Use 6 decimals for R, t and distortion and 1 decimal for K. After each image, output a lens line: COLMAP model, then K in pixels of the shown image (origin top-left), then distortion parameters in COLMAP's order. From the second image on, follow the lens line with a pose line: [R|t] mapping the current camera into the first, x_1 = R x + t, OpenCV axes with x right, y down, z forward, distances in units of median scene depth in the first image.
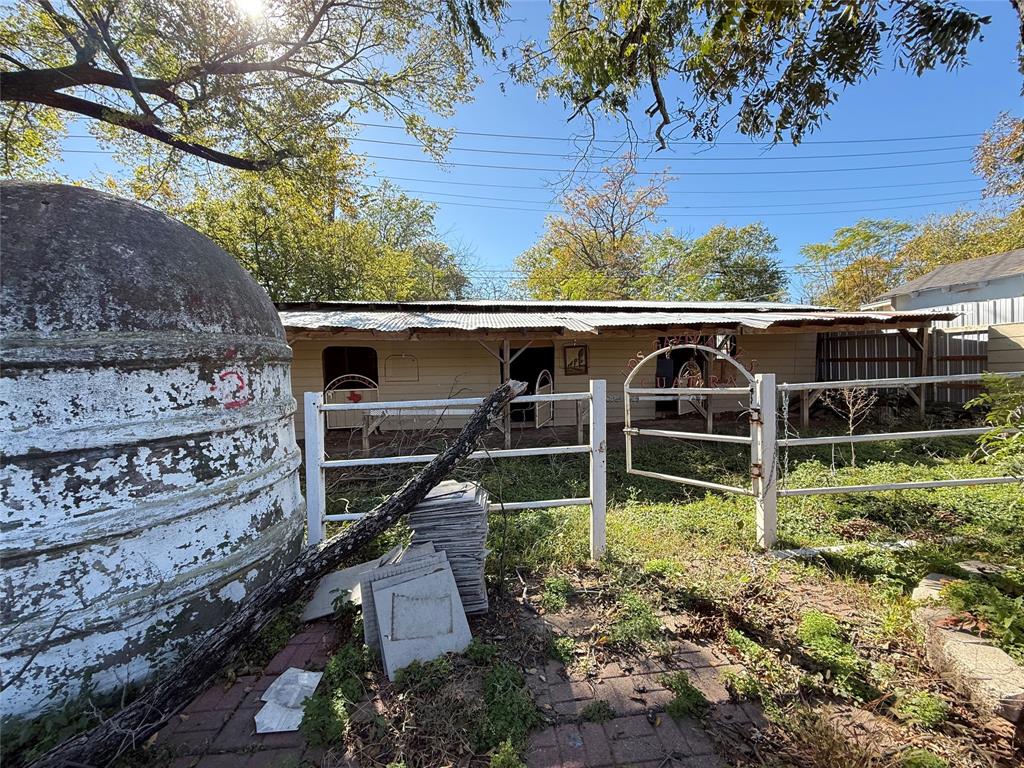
lens RADIAL K [[415.7, 0, 512.0], [0, 415.7, 384.0], [0, 0, 1]] dist [0.030287, 0.000067]
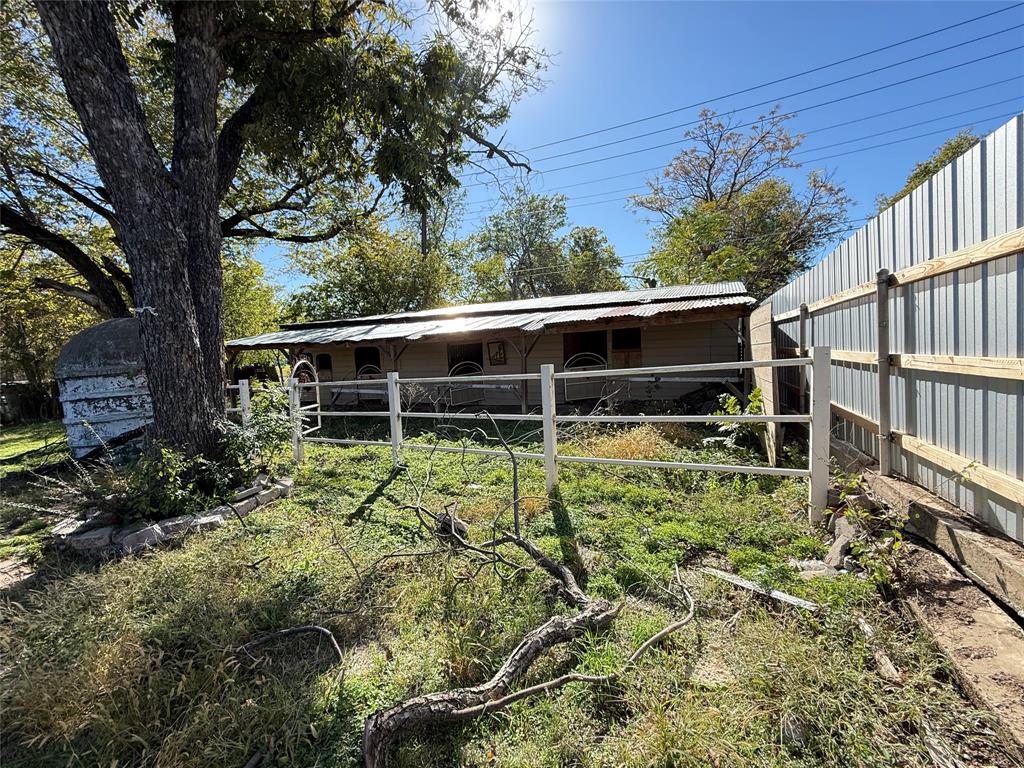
lens RADIAL K [[416.5, 0, 512.0], [0, 416.5, 384.0], [0, 0, 1]] dist [0.000712, 0.000181]
pose [[0.887571, 0.007510, -0.460609, 3.511088], [0.013185, 0.999043, 0.041695, -0.071418], [0.460482, -0.043081, 0.886623, -0.511544]]
